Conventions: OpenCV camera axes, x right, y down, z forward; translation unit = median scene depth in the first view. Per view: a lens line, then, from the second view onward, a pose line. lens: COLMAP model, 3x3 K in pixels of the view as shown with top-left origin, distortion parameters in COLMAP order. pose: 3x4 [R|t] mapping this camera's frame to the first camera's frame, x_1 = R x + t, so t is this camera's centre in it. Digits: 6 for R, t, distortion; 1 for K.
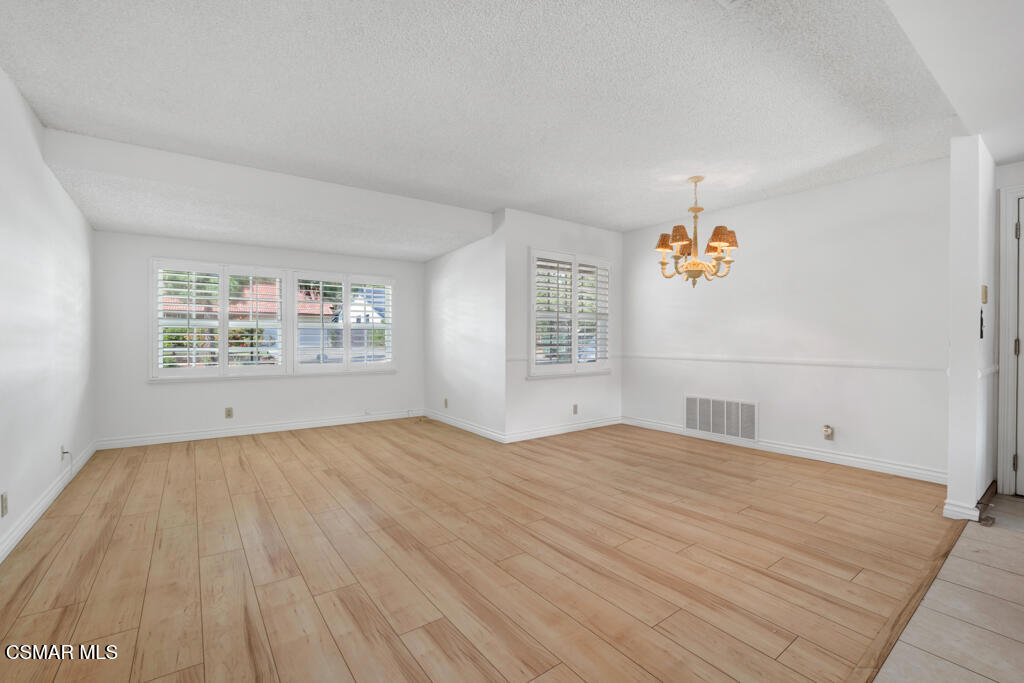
lens RADIAL K [[439.4, 0, 504.5], [0, 439.4, 342.6], [0, 0, 1]] dist [-0.028952, 0.005021]
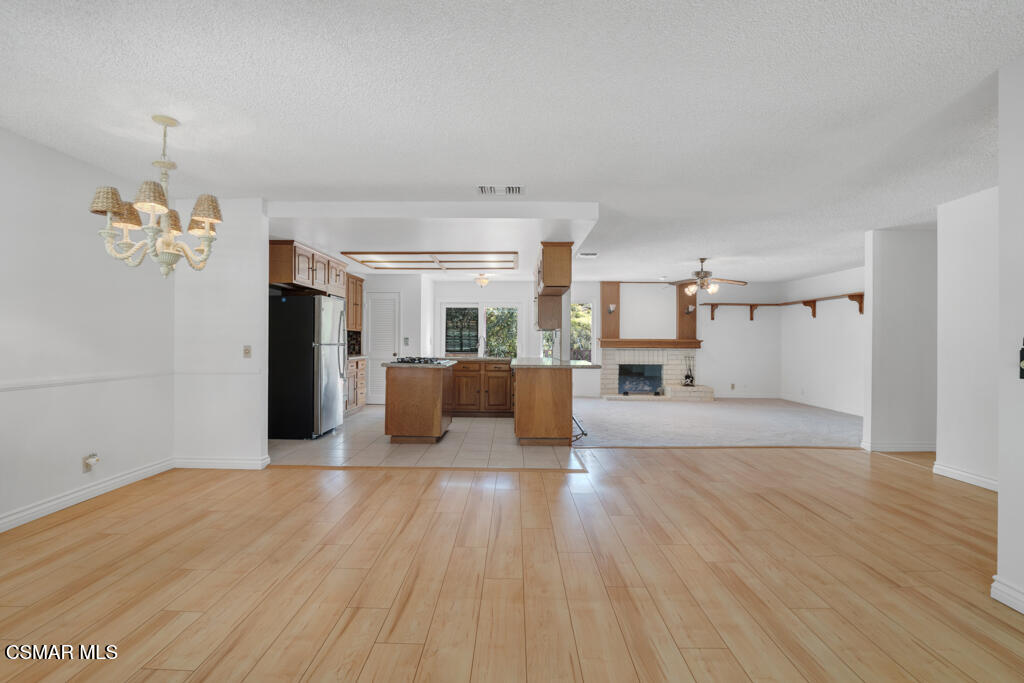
lens RADIAL K [[459.9, 0, 513.9], [0, 459.9, 355.4], [0, 0, 1]] dist [-0.029092, 0.003972]
pose [[-0.803536, -0.025063, 0.594728, -0.421835], [-0.002247, 0.999234, 0.039072, -0.033944], [-0.595252, 0.030060, -0.802977, 1.246377]]
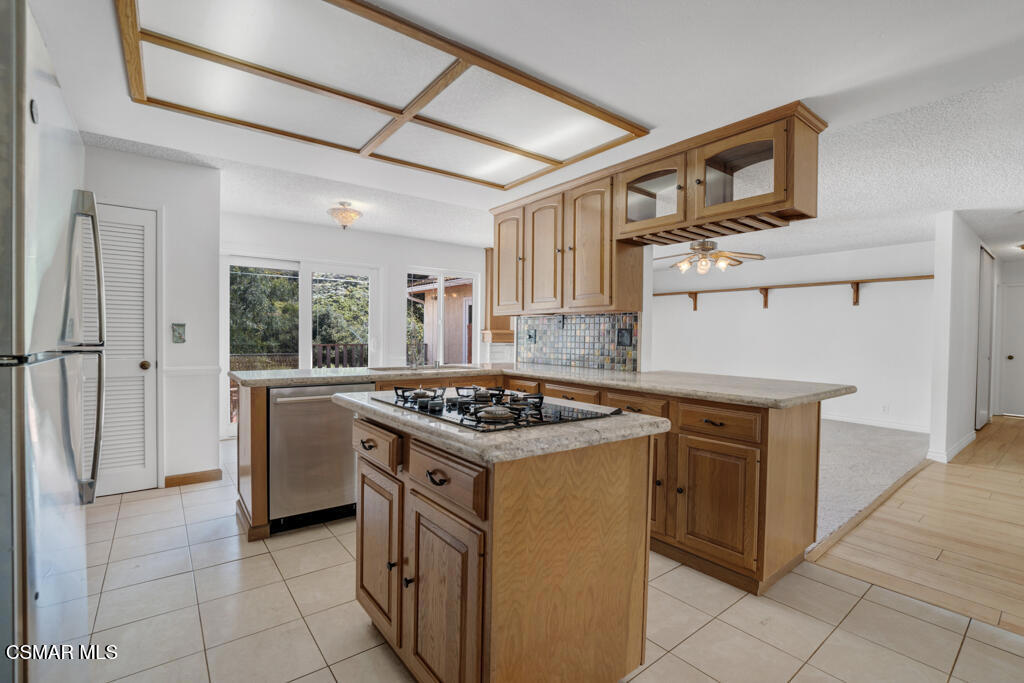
lens RADIAL K [[459.9, 0, 514.0], [0, 459.9, 342.7], [0, 0, 1]] dist [-0.029092, 0.003972]
pose [[-0.999175, -0.012689, -0.038572, 0.739820], [-0.013742, 0.999537, 0.027162, -0.027337], [0.038210, 0.027669, -0.998887, 0.649761]]
